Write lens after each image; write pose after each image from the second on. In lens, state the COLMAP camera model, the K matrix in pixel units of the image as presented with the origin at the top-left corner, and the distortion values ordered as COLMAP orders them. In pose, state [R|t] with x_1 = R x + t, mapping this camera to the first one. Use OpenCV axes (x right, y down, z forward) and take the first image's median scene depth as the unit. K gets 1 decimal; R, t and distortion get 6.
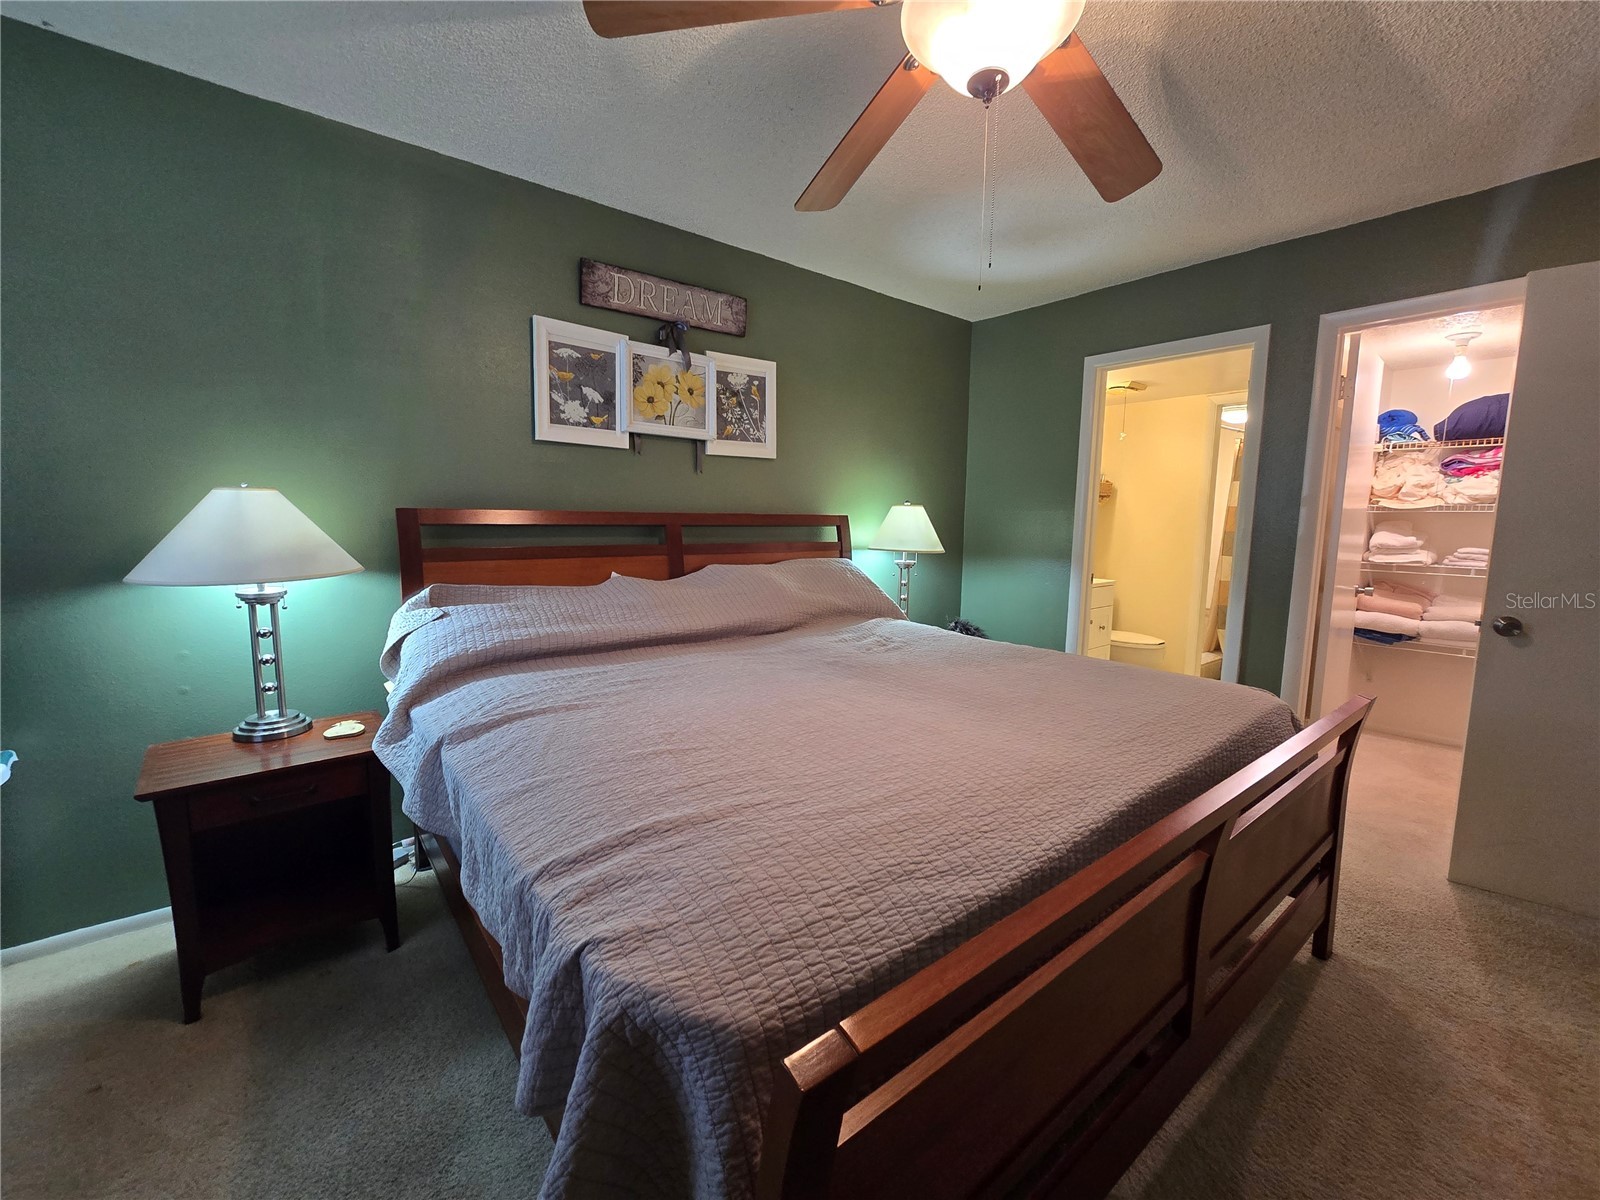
lens RADIAL K [[656.7, 0, 804.6], [0, 656.7, 588.0], [0, 0, 1]] dist [-0.003344, 0.001322]
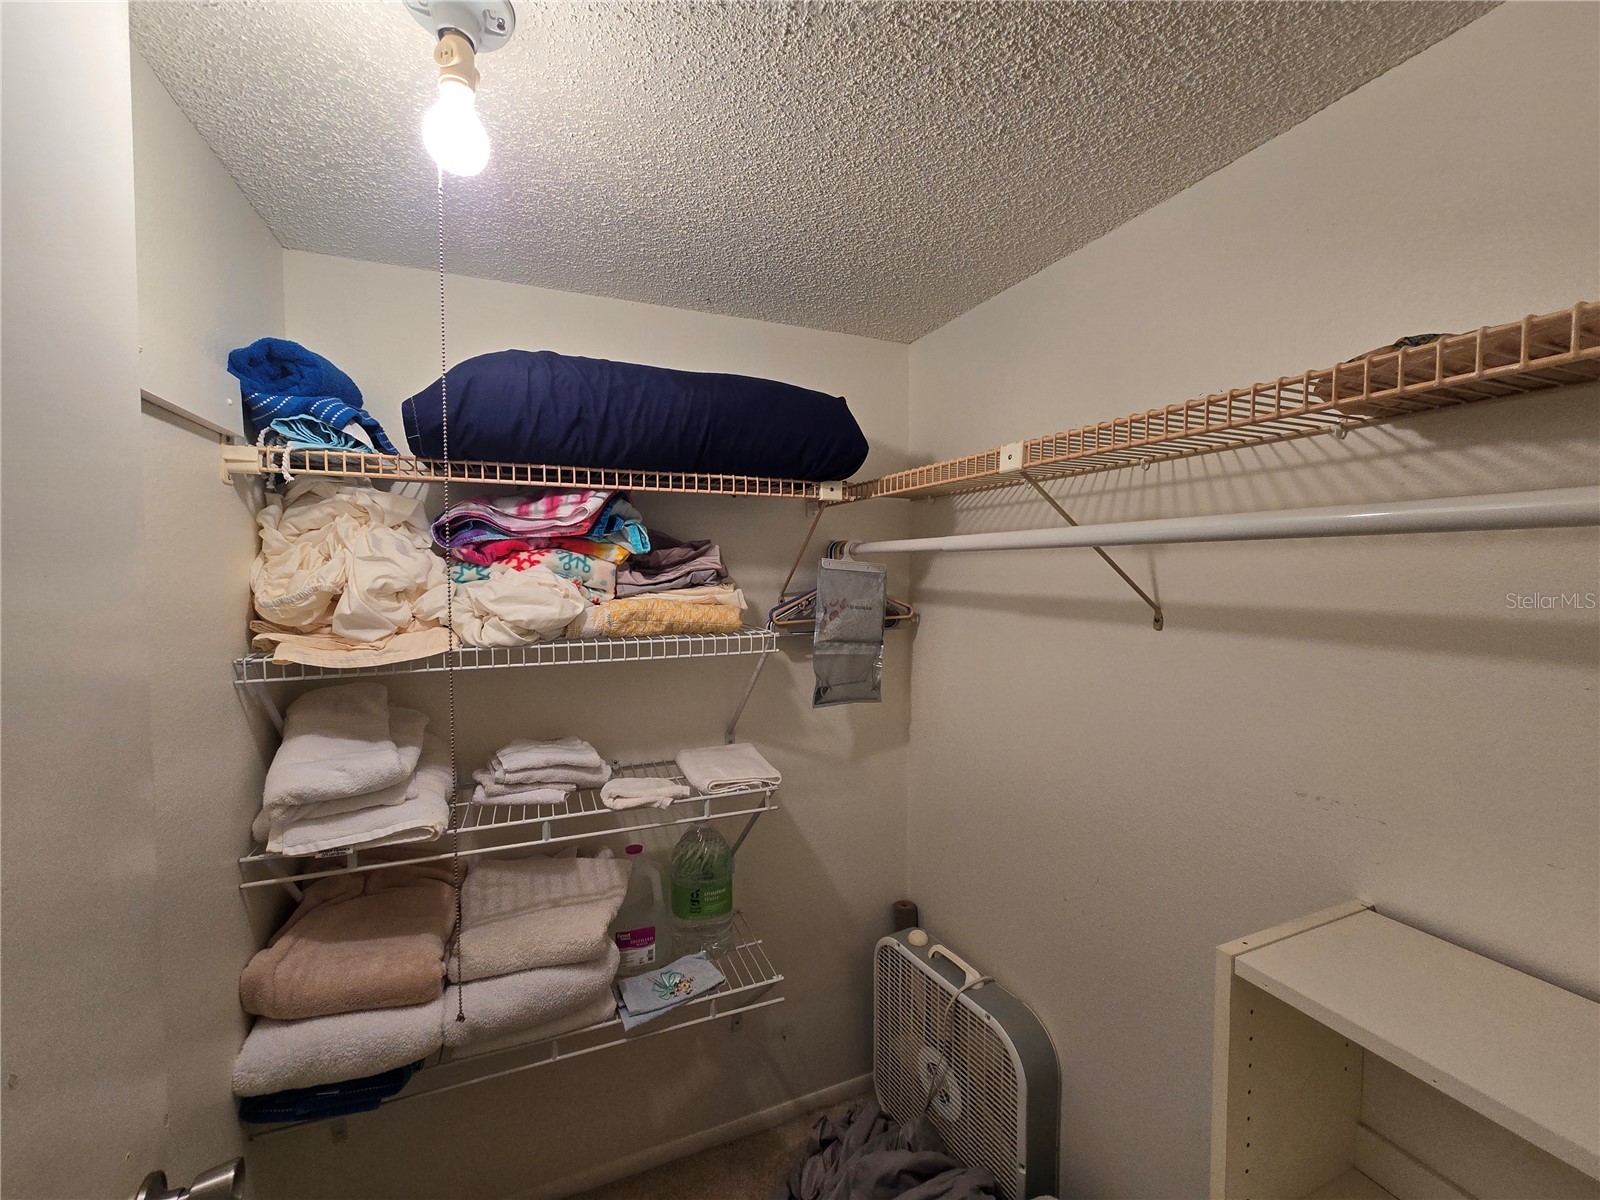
lens RADIAL K [[656.7, 0, 802.8], [0, 656.7, 599.0], [0, 0, 1]] dist [-0.003344, 0.001322]
pose [[0.269969, -0.055903, 0.961245, 0.680008], [0.114156, 0.993130, 0.025697, -0.136696], [-0.956078, 0.102795, 0.274496, 0.713743]]
